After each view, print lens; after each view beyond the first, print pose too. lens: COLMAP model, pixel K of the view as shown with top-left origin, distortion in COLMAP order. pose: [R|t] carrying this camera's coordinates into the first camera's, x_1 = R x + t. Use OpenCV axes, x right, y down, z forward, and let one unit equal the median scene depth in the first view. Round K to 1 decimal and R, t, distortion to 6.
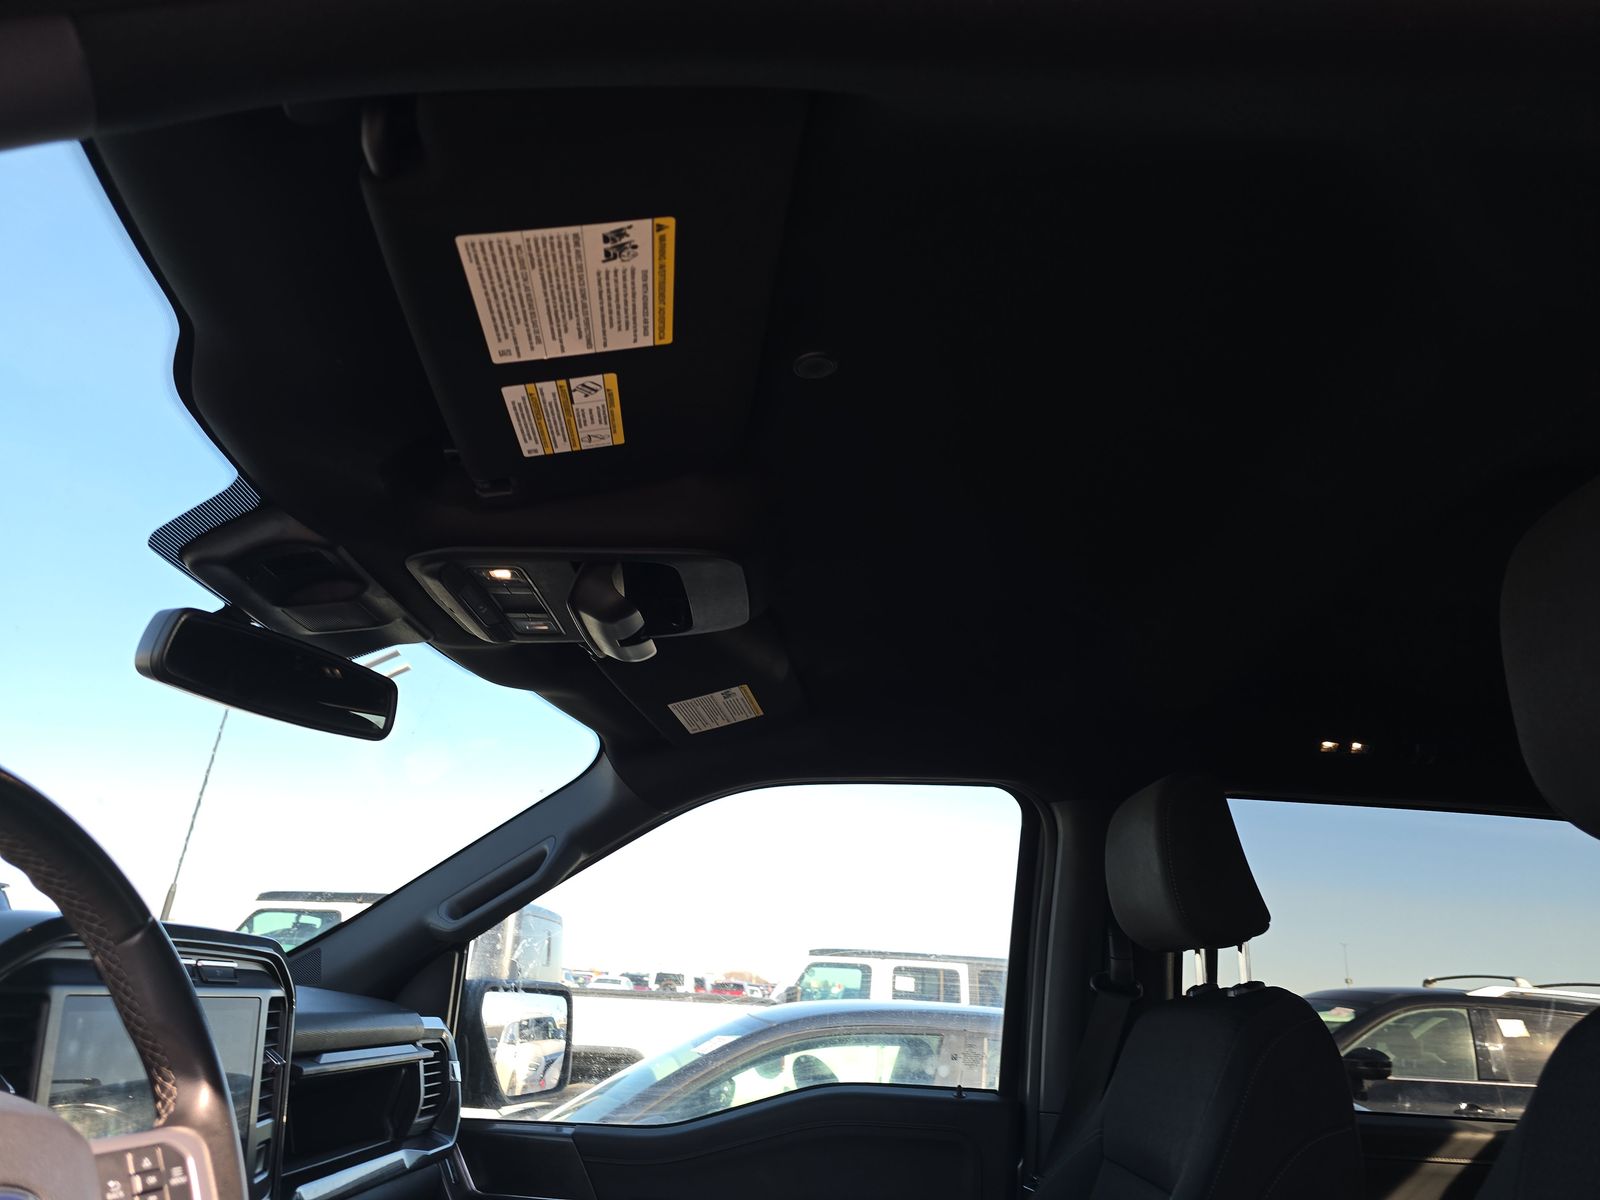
lens RADIAL K [[1054.5, 0, 806.6], [0, 1054.5, 611.2], [0, 0, 1]] dist [0.057944, -0.054450]
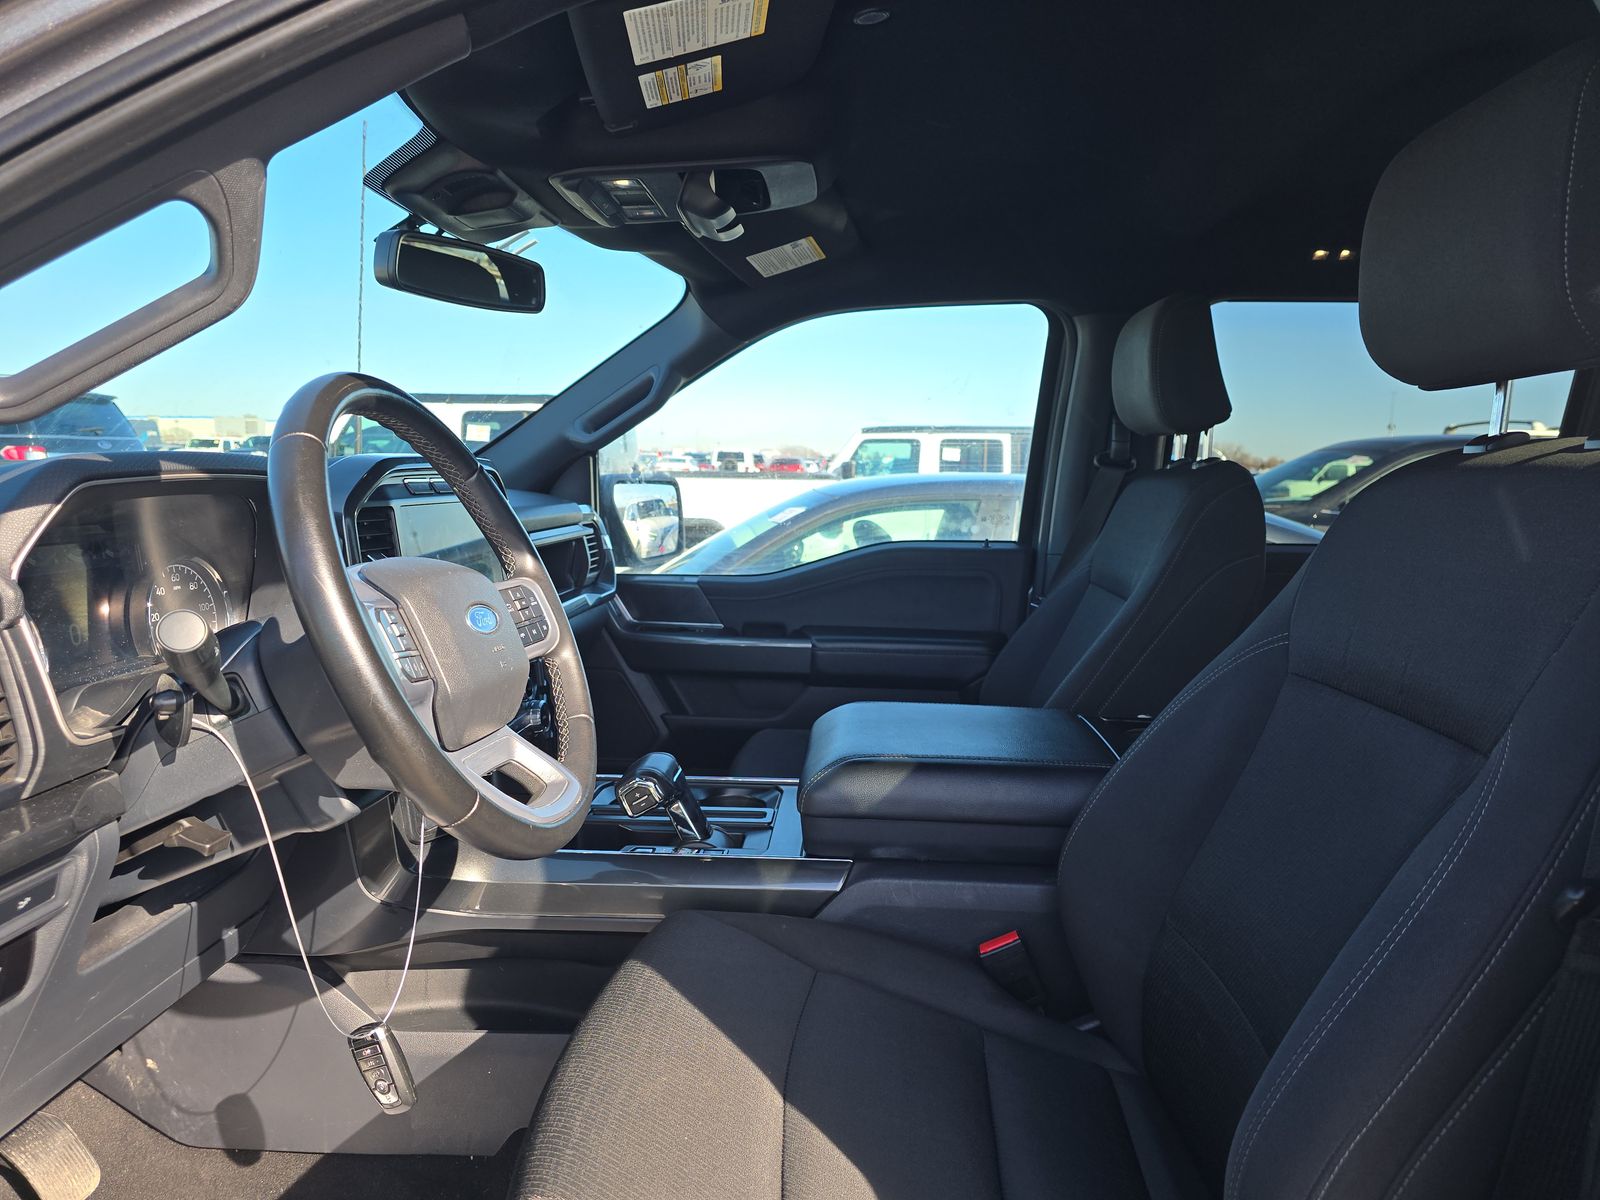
lens RADIAL K [[1054.5, 0, 806.6], [0, 1054.5, 611.2], [0, 0, 1]] dist [0.057944, -0.054450]
pose [[0.998018, -0.031936, -0.054222, -0.010259], [0.053470, 0.884681, 0.463120, -0.095174], [0.033179, -0.465102, 0.884635, -0.209609]]
